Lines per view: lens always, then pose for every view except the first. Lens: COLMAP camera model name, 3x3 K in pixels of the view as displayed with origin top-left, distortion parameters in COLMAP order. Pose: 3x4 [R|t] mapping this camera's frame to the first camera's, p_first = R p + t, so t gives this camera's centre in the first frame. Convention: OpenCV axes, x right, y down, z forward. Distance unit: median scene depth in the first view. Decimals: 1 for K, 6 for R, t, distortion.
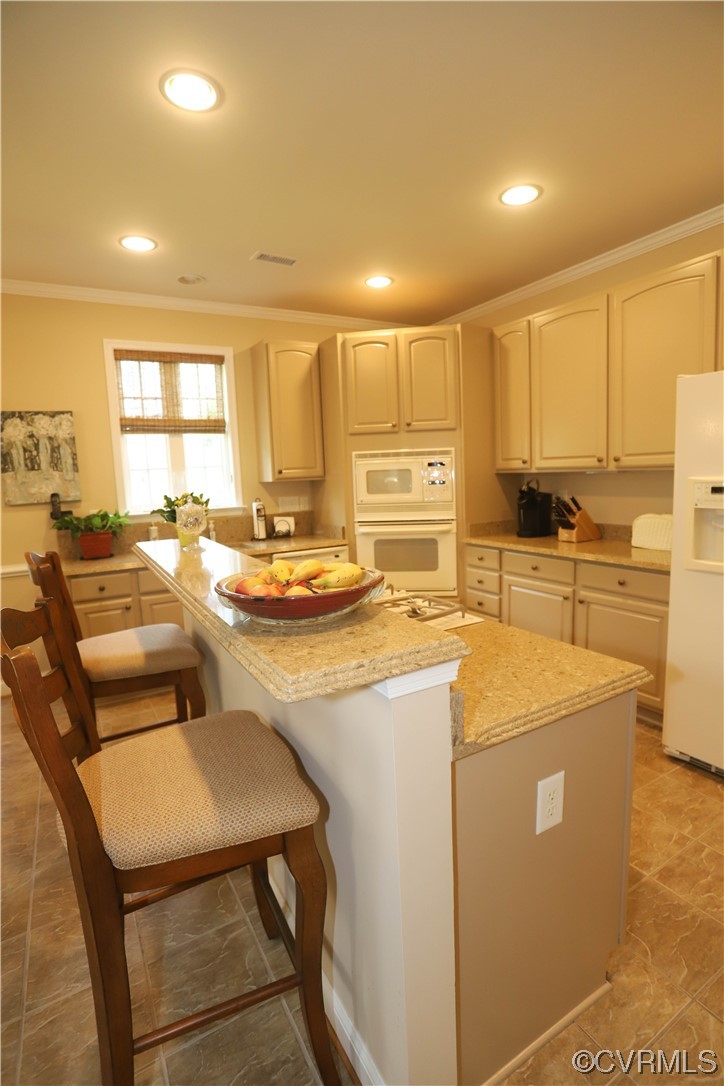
lens RADIAL K [[521.4, 0, 360.0], [0, 521.4, 541.5], [0, 0, 1]] dist [-0.059555, 0.015799]
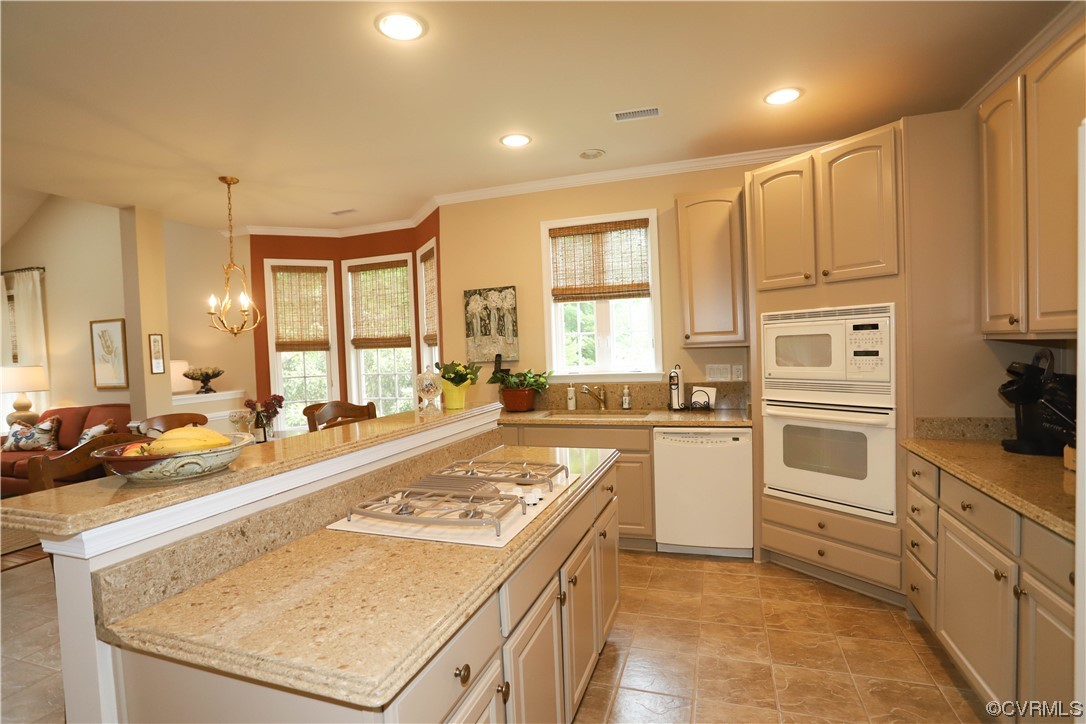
lens RADIAL K [[521.4, 0, 542.5], [0, 521.4, 365.7], [0, 0, 1]] dist [-0.059555, 0.015799]
pose [[0.672375, 0.040803, -0.739085, 0.363479], [-0.087335, 0.995878, -0.024471, -0.042536], [0.735040, 0.081002, 0.673168, 0.227697]]
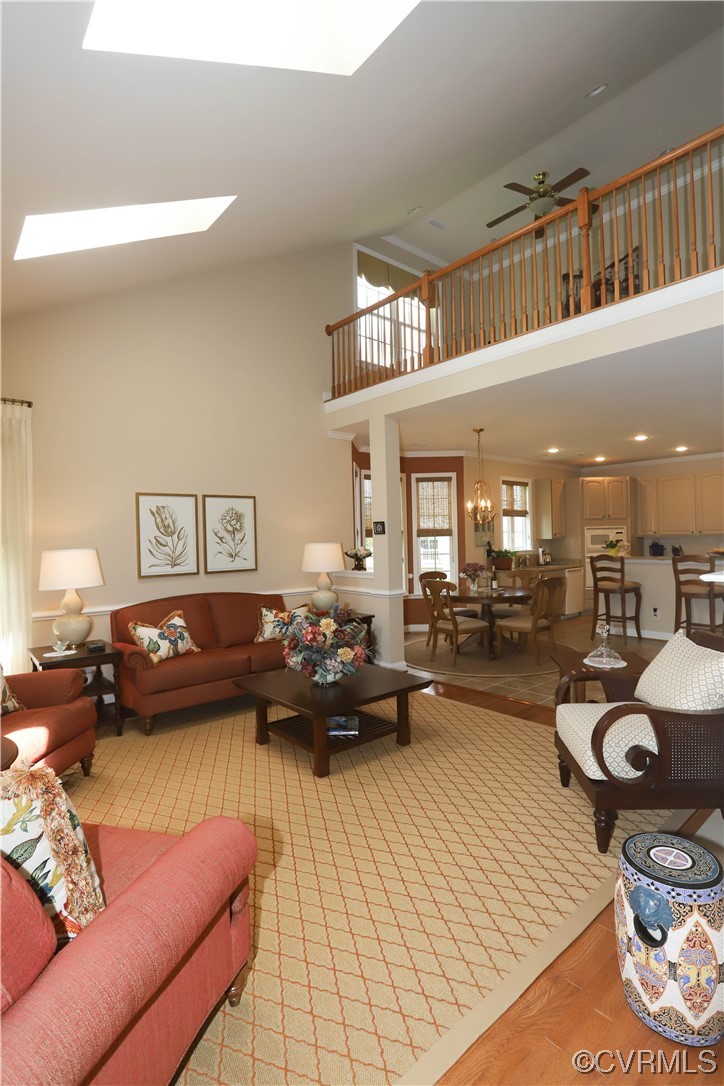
lens RADIAL K [[521.4, 0, 365.7], [0, 521.4, 546.4], [0, 0, 1]] dist [-0.059555, 0.015799]
pose [[0.982157, 0.011906, 0.187684, -1.473154], [0.011862, 0.992085, -0.125010, 0.201431], [-0.187686, 0.125006, 0.974242, -1.096270]]
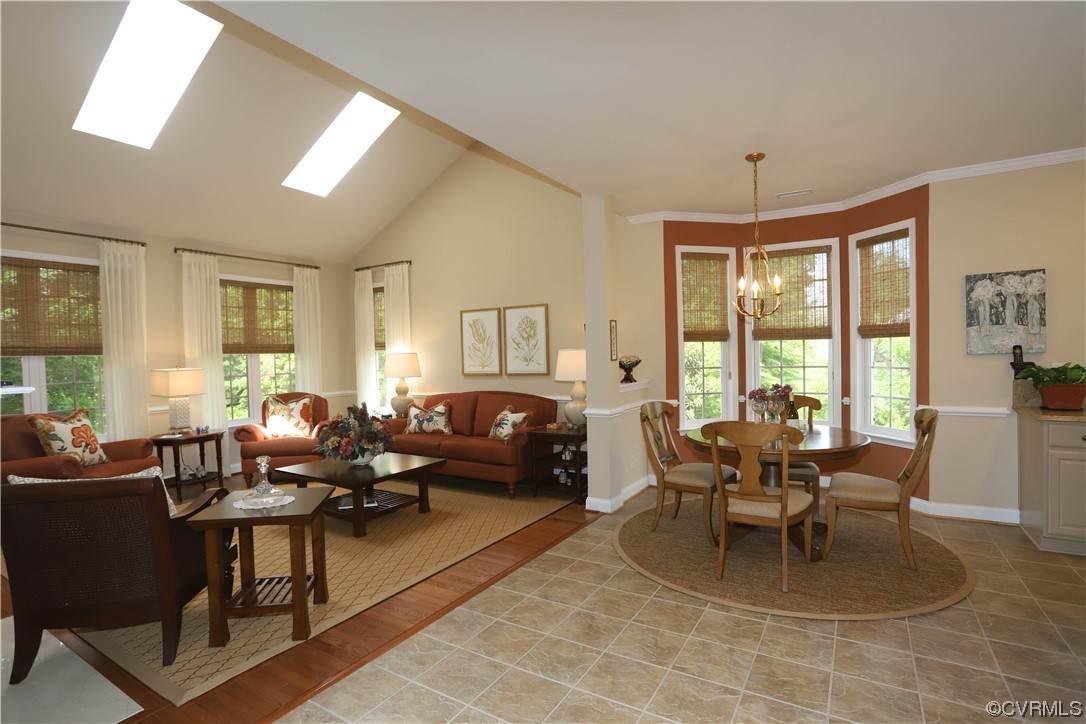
lens RADIAL K [[521.4, 0, 534.3], [0, 521.4, 365.3], [0, 0, 1]] dist [-0.059555, 0.015799]
pose [[0.485368, 0.052816, -0.872713, -0.154255], [-0.110162, 0.993913, -0.001116, 0.058043], [0.867342, 0.096681, 0.488232, -0.381545]]
